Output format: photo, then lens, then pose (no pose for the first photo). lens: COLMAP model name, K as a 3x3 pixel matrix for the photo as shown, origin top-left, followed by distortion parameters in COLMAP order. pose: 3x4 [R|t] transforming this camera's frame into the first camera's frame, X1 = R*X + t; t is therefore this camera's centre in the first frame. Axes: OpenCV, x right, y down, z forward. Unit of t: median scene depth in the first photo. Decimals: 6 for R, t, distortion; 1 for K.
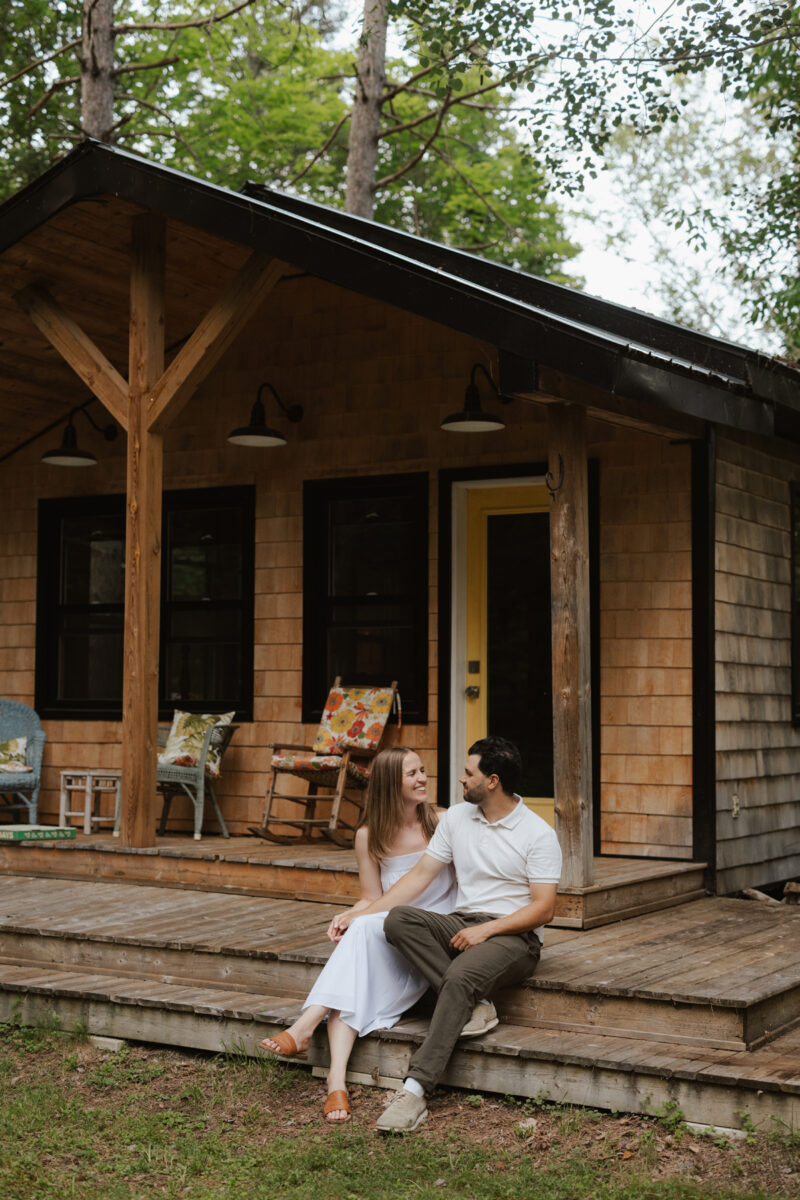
lens RADIAL K [[1758.7, 0, 424.8], [0, 1758.7, 598.8], [0, 0, 1]] dist [0.019659, -0.019840]
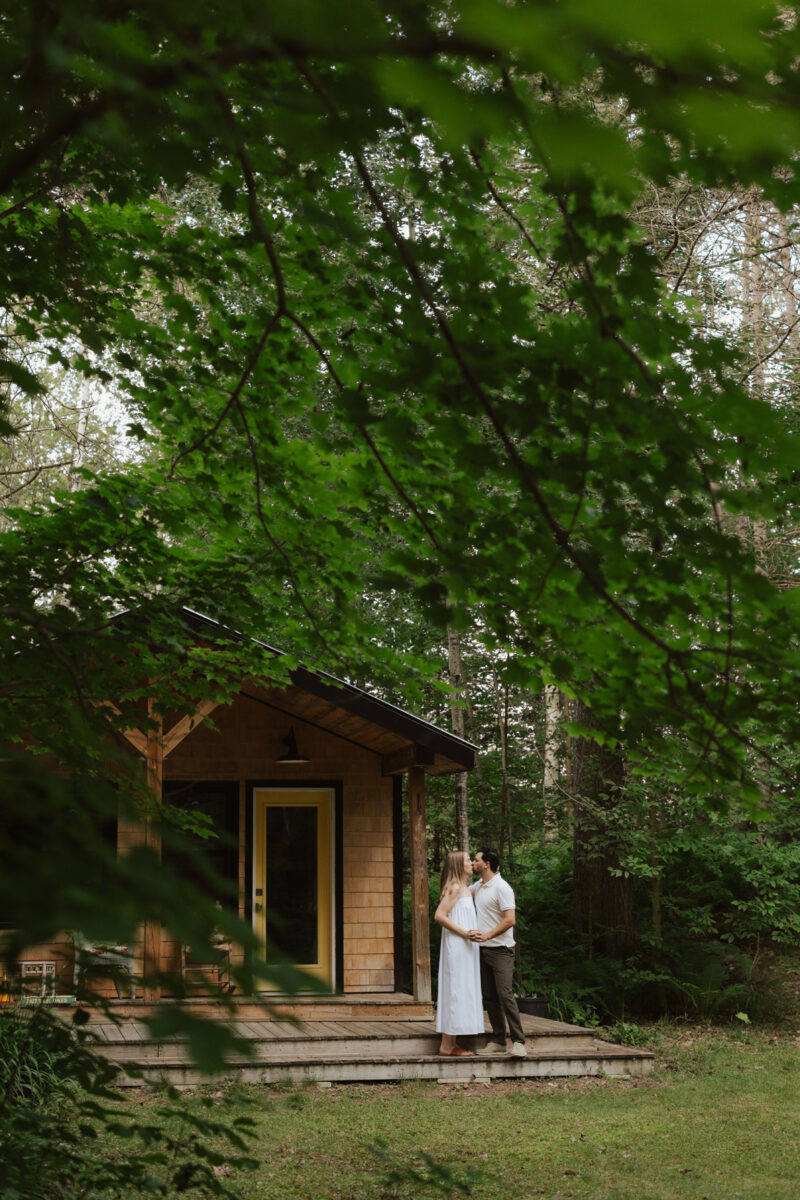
lens RADIAL K [[1758.7, 0, 424.8], [0, 1758.7, 598.8], [0, 0, 1]] dist [0.019659, -0.019840]
pose [[0.715644, 0.103976, 0.690683, -1.533076], [-0.023639, 0.991897, -0.124828, -0.051772], [-0.698065, 0.073006, 0.712303, -0.561988]]
